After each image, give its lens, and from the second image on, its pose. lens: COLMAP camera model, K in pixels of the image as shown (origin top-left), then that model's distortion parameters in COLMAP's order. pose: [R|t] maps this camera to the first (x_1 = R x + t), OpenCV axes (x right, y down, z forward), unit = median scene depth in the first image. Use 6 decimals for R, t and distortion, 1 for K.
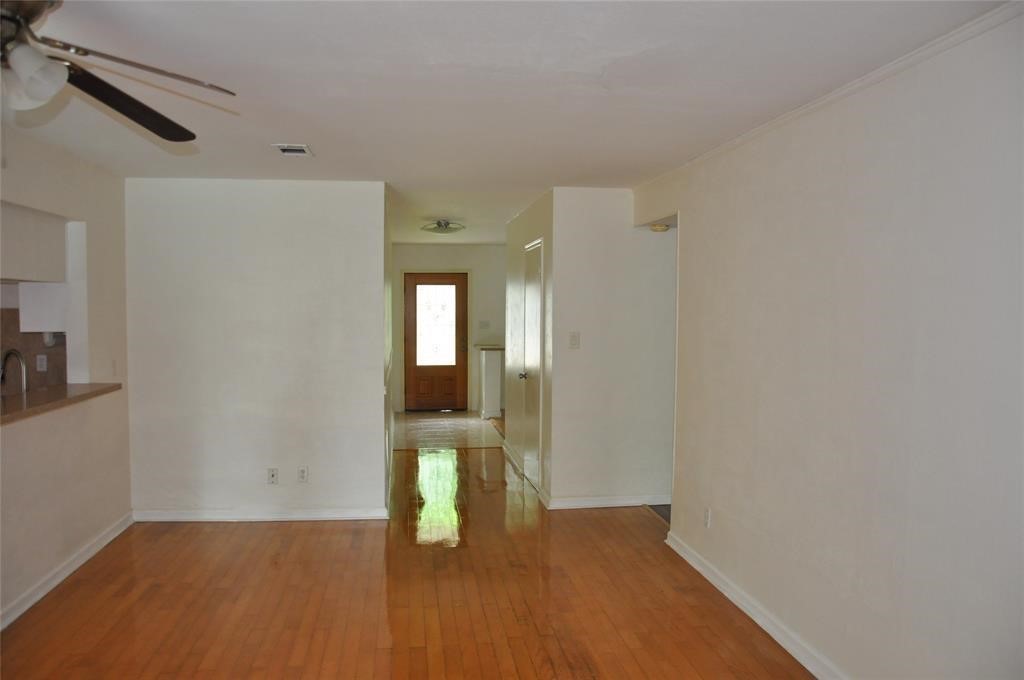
lens RADIAL K [[794.2, 0, 512.2], [0, 794.2, 339.0], [0, 0, 1]] dist [-0.144933, 0.095936]
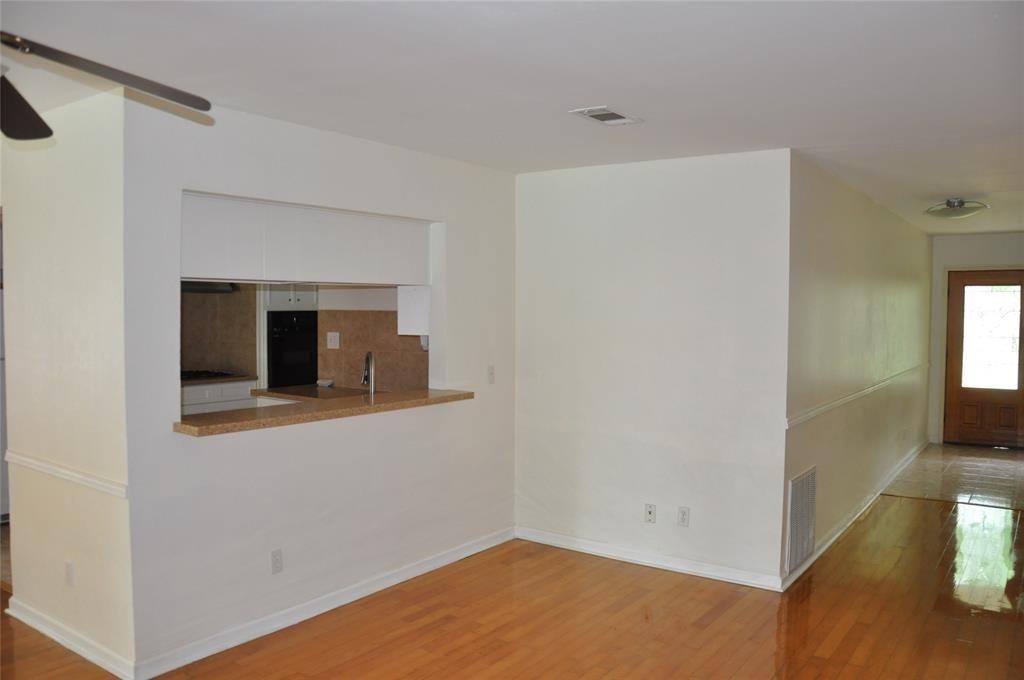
lens RADIAL K [[794.2, 0, 512.4], [0, 794.2, 343.1], [0, 0, 1]] dist [-0.144933, 0.095936]
pose [[0.725449, 0.032132, -0.687525, 0.162372], [-0.031679, 0.999410, 0.013282, -0.014181], [0.687546, 0.012144, 0.726039, 0.280102]]
